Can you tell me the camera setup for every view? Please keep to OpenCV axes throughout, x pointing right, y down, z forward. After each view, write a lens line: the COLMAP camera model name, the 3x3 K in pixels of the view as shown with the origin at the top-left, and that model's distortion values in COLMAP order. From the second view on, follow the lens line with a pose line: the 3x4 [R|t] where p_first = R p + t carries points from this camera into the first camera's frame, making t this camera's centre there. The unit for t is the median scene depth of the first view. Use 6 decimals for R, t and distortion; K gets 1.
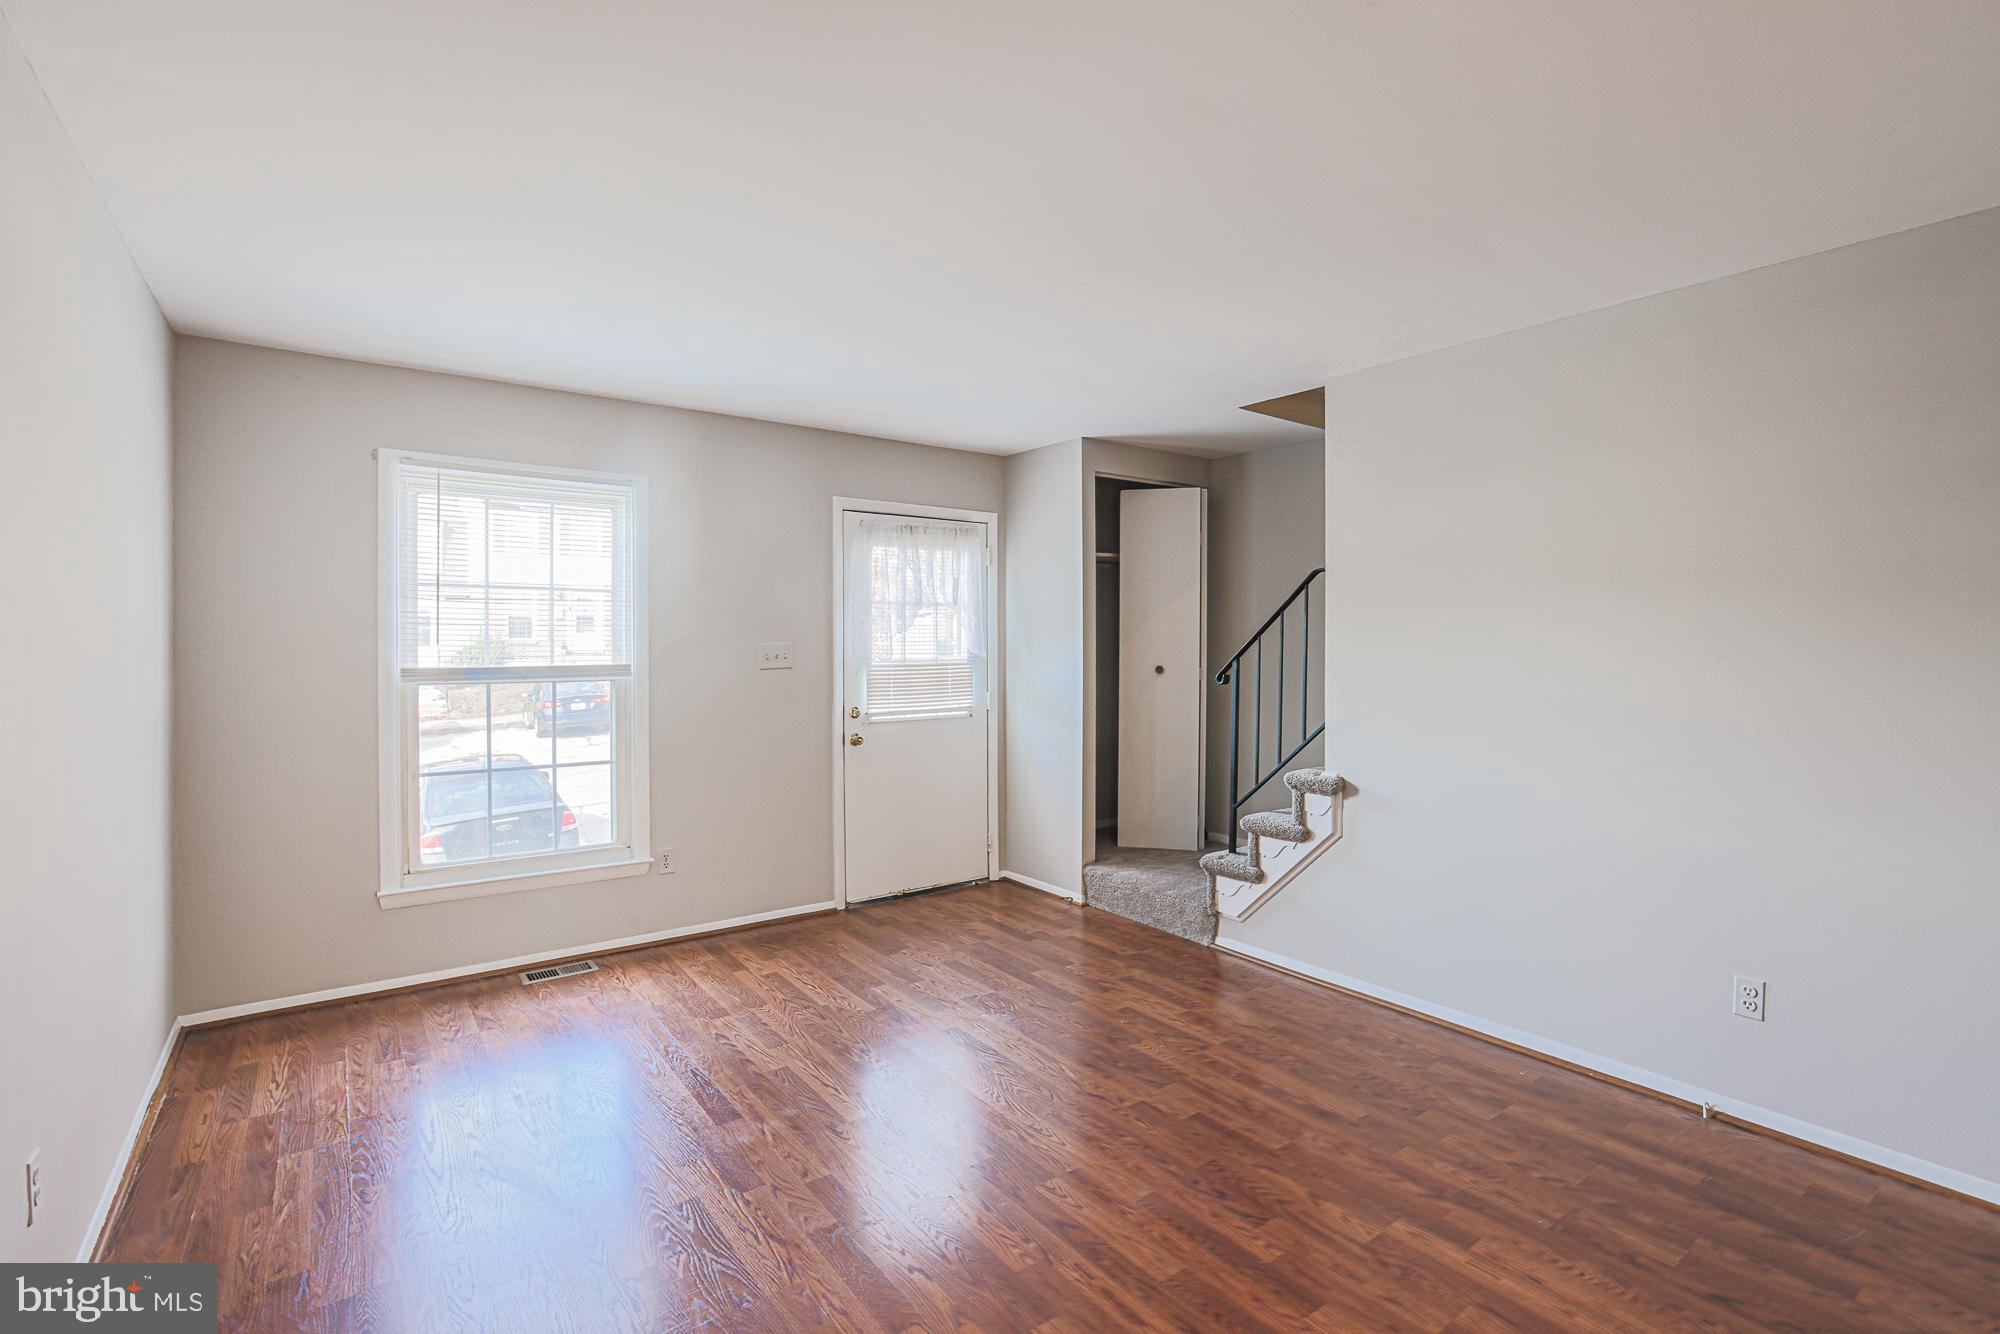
lens RADIAL K [[916.7, 0, 1000.4], [0, 916.7, 646.1], [0, 0, 1]] dist [-0.058795, 0.028567]
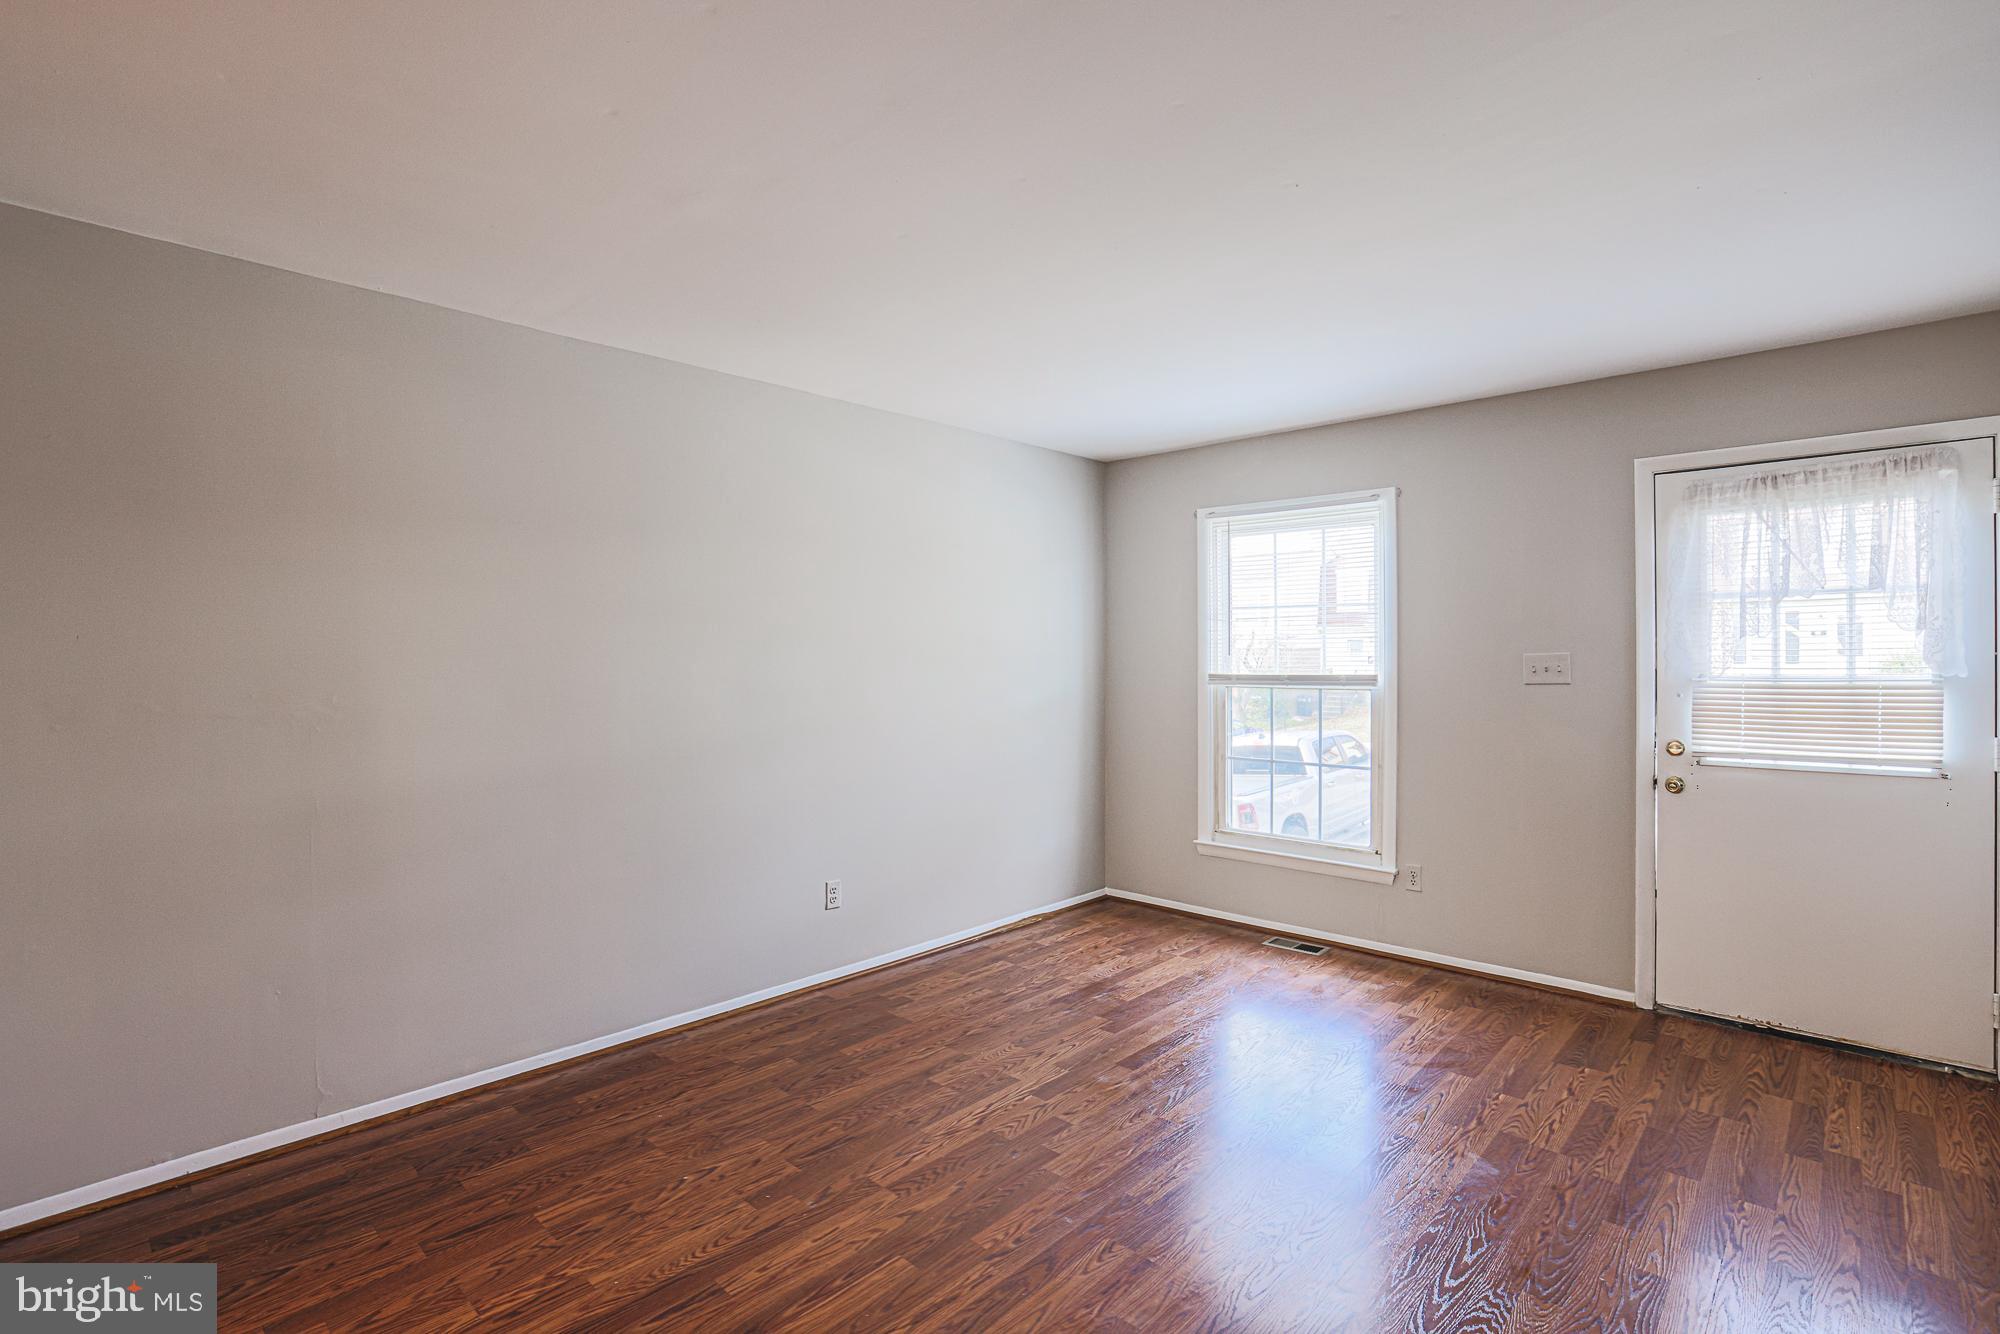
lens RADIAL K [[926.9, 0, 1018.1], [0, 926.9, 655.1], [0, 0, 1]] dist [-0.059482, 0.024528]
pose [[0.185635, -0.000385, -0.982619, 0.520349], [0.000546, 1.000000, -0.000288, -0.001836], [0.982619, -0.000483, 0.185635, 0.403492]]
